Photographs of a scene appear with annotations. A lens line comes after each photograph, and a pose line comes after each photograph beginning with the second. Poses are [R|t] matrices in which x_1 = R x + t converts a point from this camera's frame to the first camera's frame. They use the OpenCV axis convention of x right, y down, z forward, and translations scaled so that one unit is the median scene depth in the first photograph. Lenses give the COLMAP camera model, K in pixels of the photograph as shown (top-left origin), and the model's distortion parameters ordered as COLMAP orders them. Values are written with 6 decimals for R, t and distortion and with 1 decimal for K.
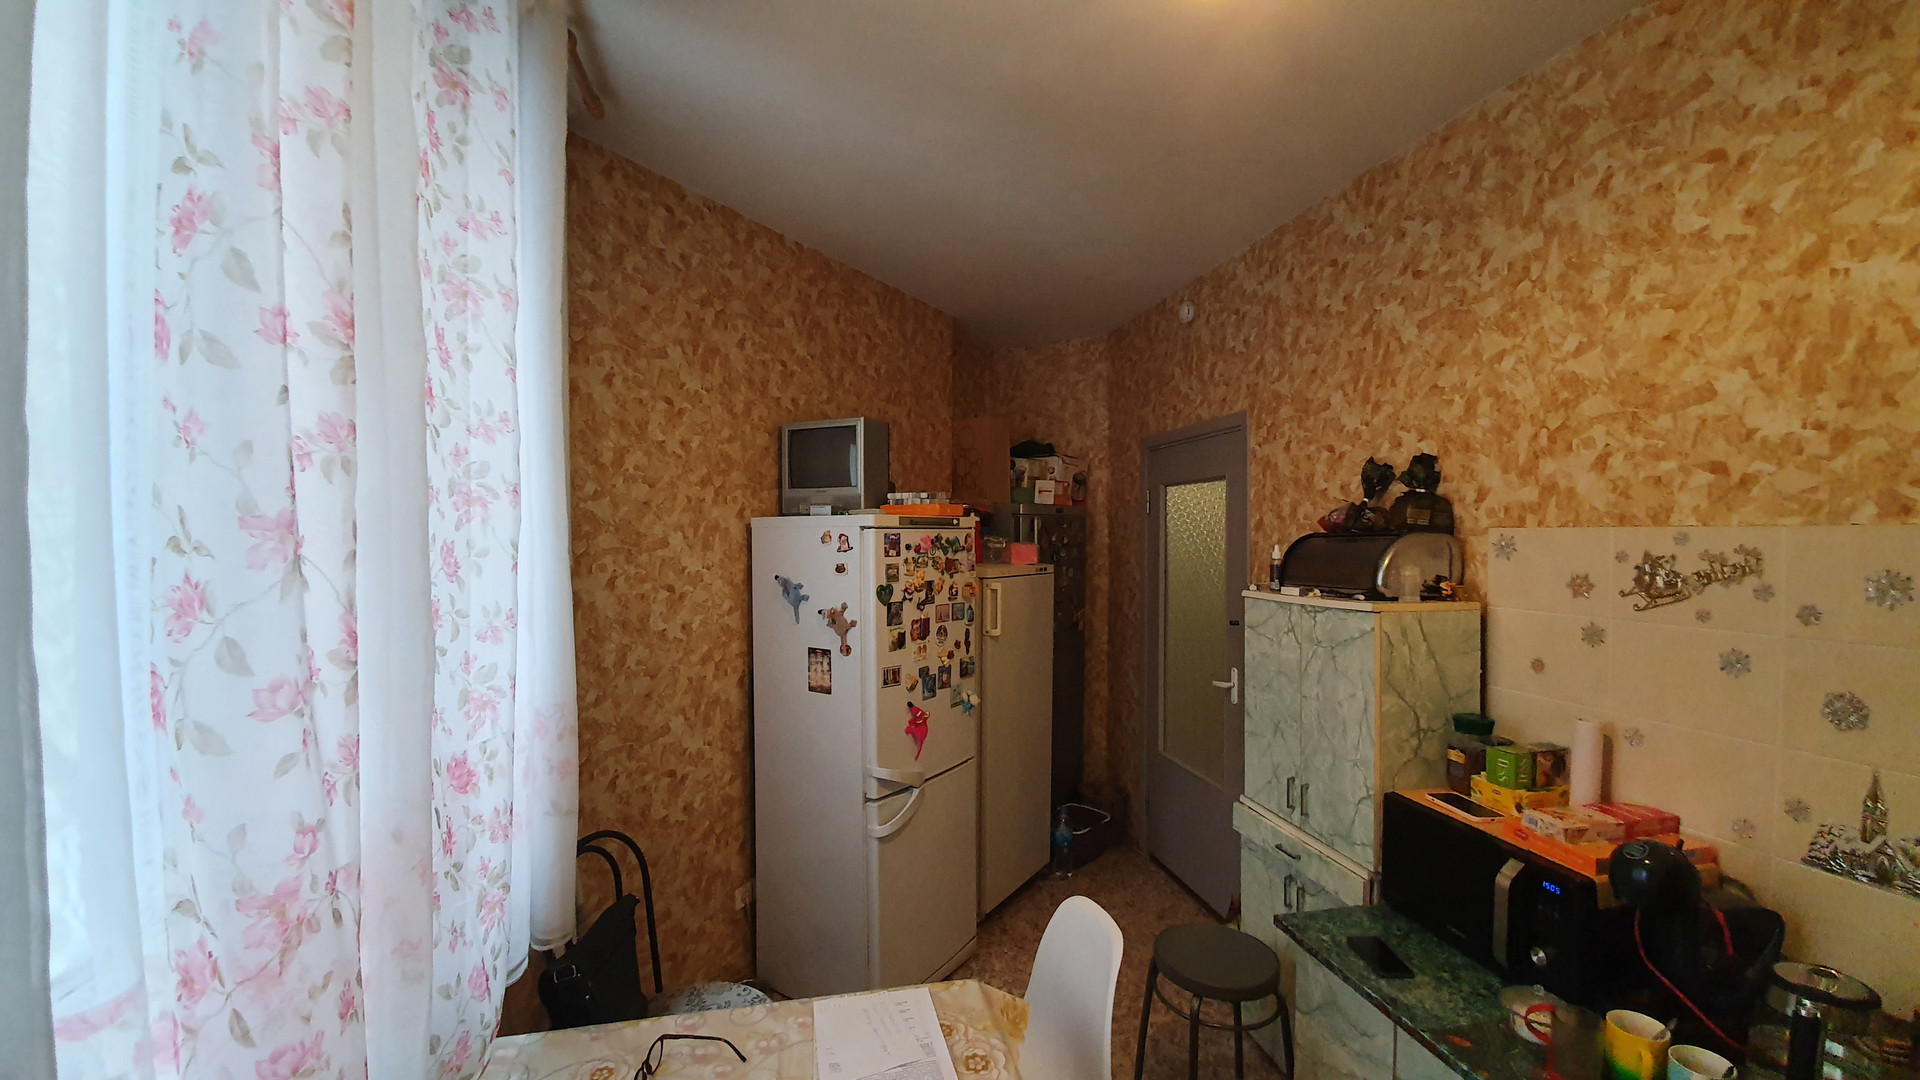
lens RADIAL K [[779.3, 0, 955.8], [0, 779.3, 550.1], [0, 0, 1]] dist [-0.004912, -0.000934]
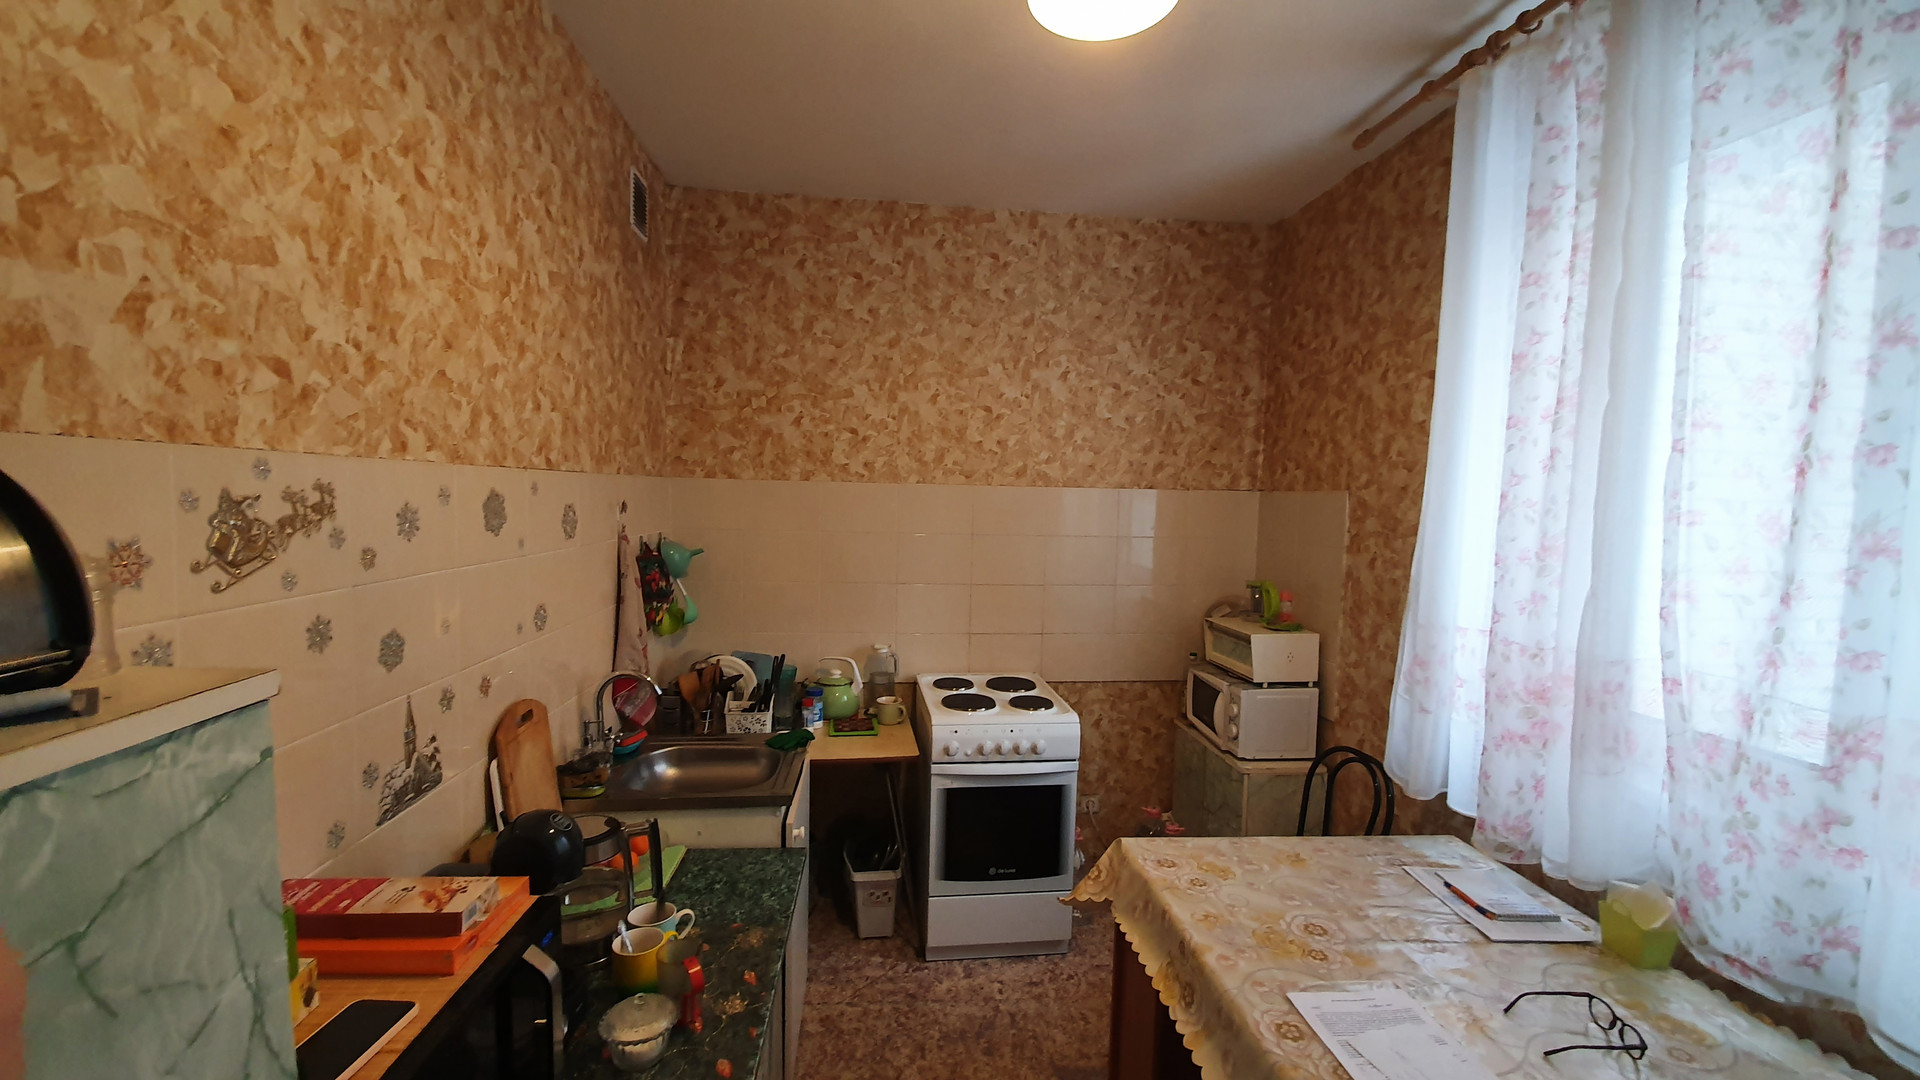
lens RADIAL K [[779.3, 0, 954.3], [0, 779.3, 560.5], [0, 0, 1]] dist [-0.004912, -0.000934]
pose [[-0.991763, -0.030025, 0.124521, 0.281458], [-0.016808, 0.994238, 0.105870, -0.017523], [-0.126982, 0.102905, -0.986553, 1.618063]]
